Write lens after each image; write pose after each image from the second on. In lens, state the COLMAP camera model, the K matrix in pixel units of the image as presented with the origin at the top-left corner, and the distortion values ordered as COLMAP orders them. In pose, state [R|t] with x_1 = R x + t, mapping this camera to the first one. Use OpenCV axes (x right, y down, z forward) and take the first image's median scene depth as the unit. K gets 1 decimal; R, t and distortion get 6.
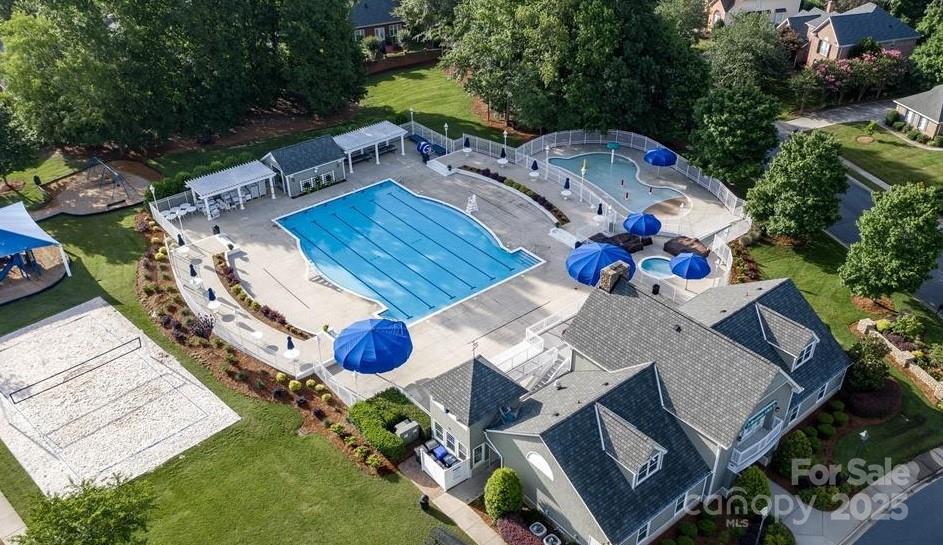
lens RADIAL K [[835.5, 0, 473.3], [0, 835.5, 271.5], [0, 0, 1]] dist [-0.002610, -0.000563]
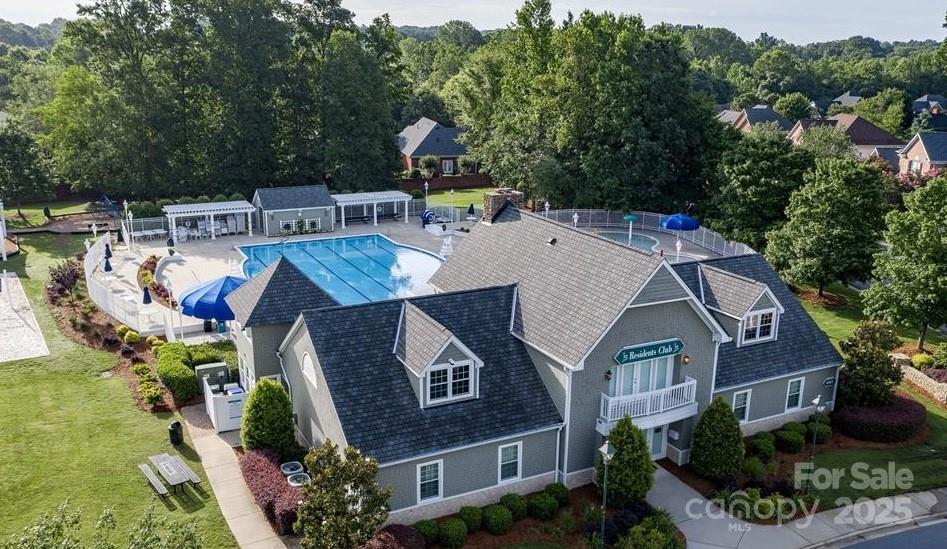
lens RADIAL K [[812.8, 0, 470.6], [0, 812.8, 276.5], [0, 0, 1]] dist [-0.004113, 0.007374]
pose [[0.972957, 0.070289, -0.220032, 0.213883], [-0.137139, 0.942298, -0.305398, 0.207863], [0.185869, 0.327314, 0.926455, 0.218455]]
